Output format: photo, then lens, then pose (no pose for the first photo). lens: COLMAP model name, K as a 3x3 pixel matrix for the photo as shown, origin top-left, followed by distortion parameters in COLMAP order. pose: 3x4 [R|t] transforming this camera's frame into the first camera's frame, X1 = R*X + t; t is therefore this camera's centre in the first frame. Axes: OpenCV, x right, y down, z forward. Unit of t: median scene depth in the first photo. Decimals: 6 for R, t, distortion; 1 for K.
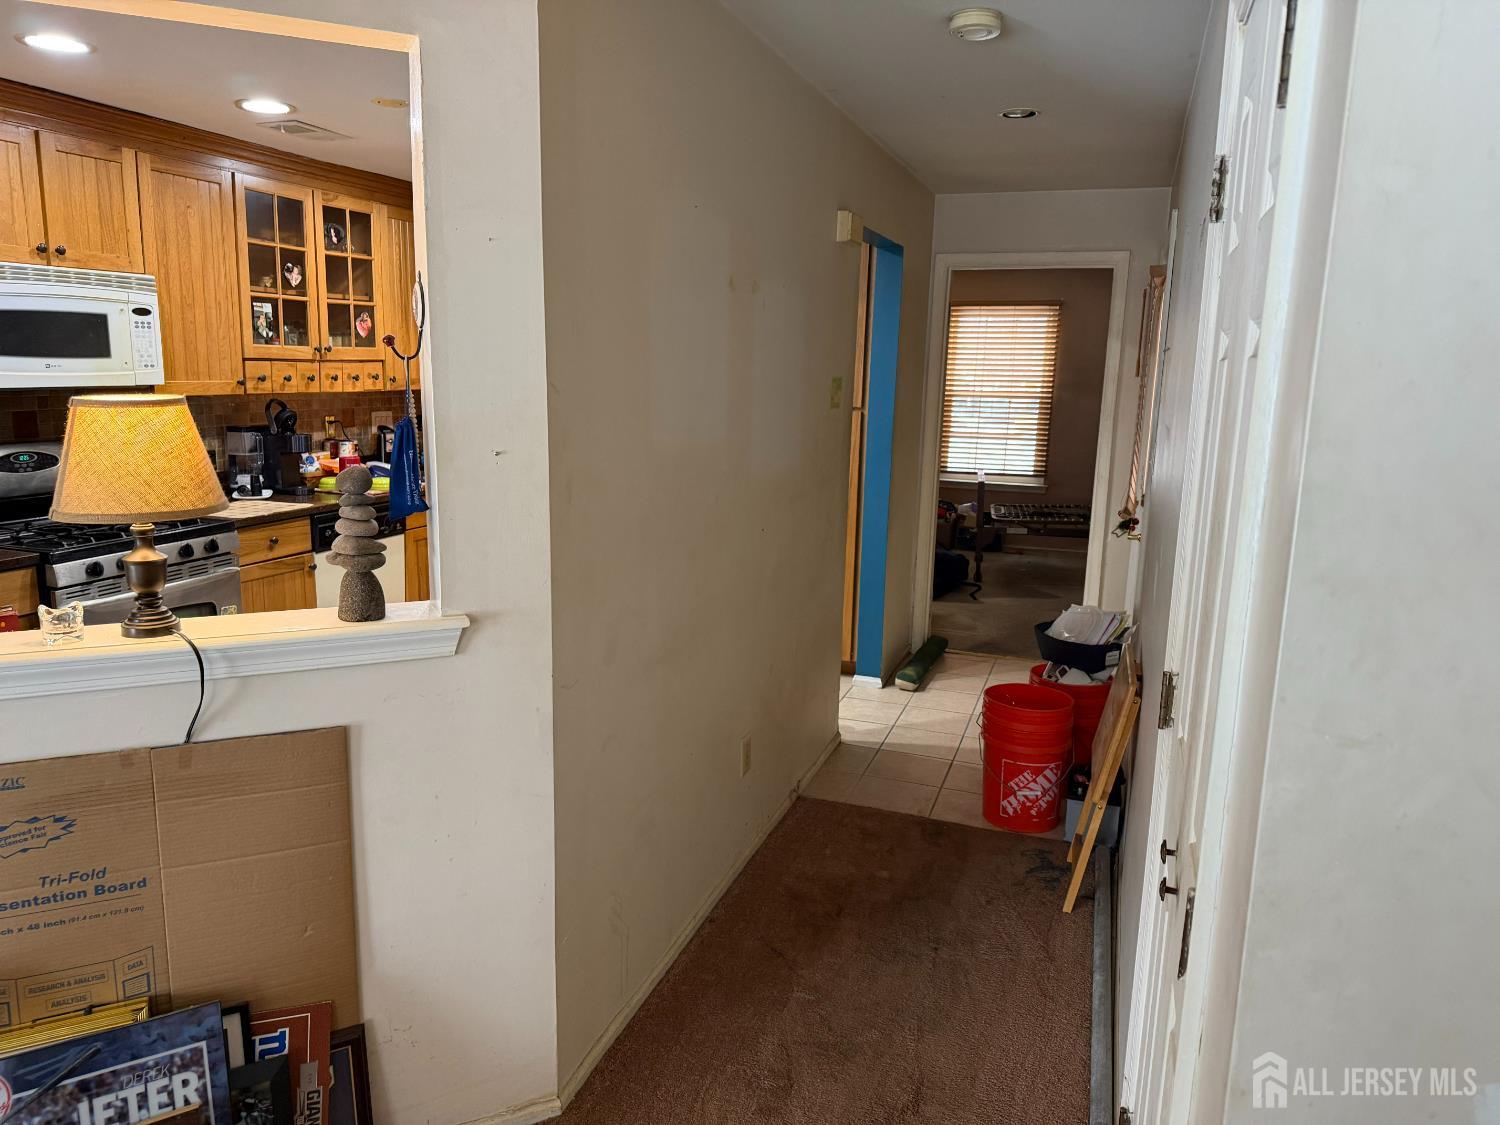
lens RADIAL K [[1057.2, 0, 746.1], [0, 1057.2, 563.2], [0, 0, 1]] dist [0.051423, -0.050587]
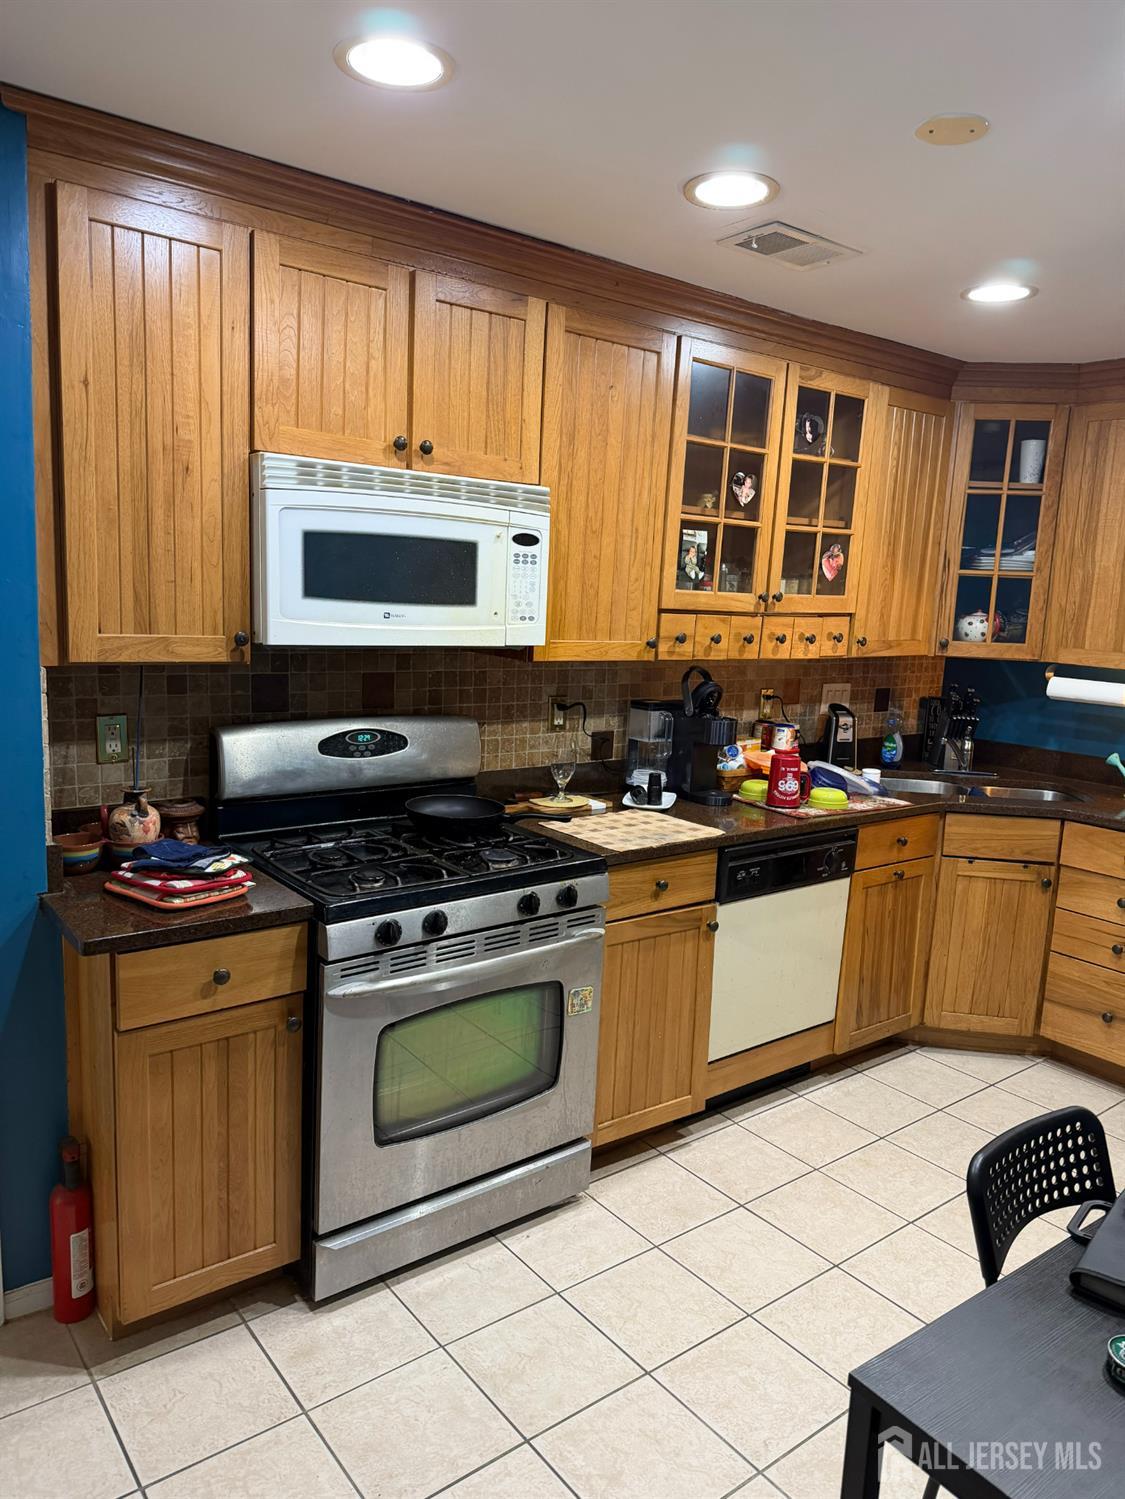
lens RADIAL K [[1056.5, 0, 562.4], [0, 1056.5, 755.3], [0, 0, 1]] dist [0.051423, -0.050587]
pose [[0.843104, 0.103547, -0.527687, -0.148870], [-0.129606, 0.991487, -0.012520, -0.079178], [0.521898, 0.078947, 0.849347, 0.383069]]
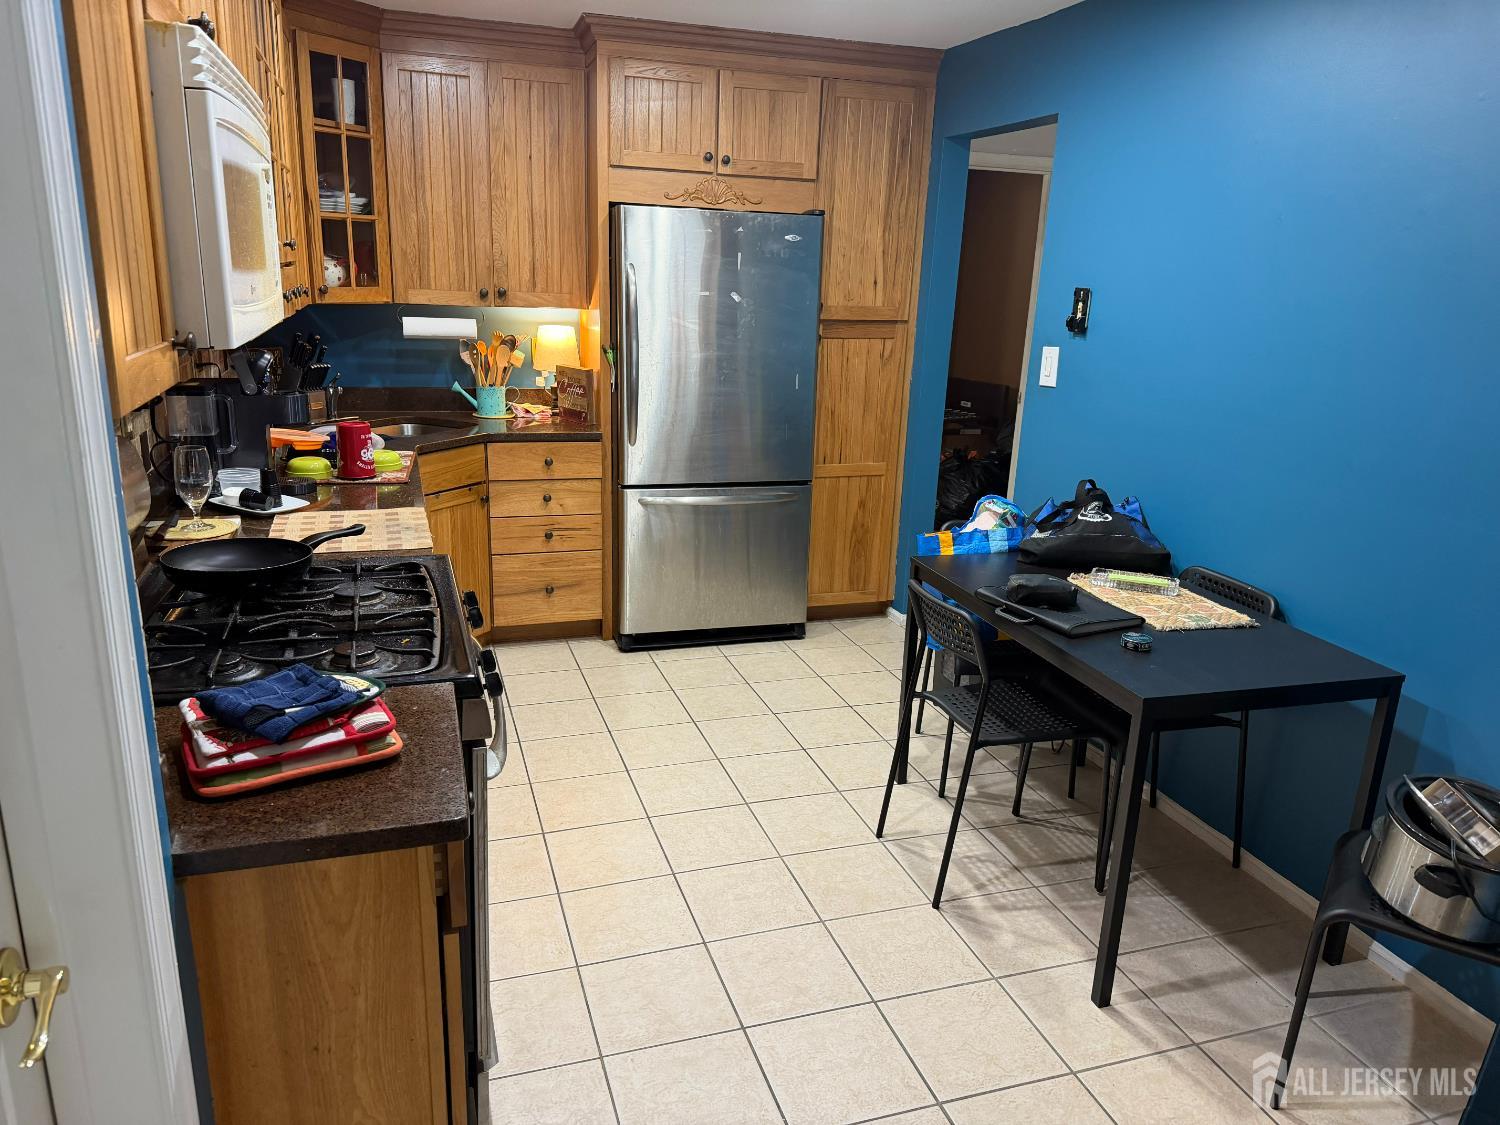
lens RADIAL K [[1057.2, 0, 752.6], [0, 1057.2, 565.1], [0, 0, 1]] dist [0.051423, -0.050587]
pose [[0.793925, -0.156586, 0.587507, -0.606394], [0.097365, 0.986541, 0.131365, -0.082813], [-0.600170, -0.047091, 0.798485, 0.379326]]
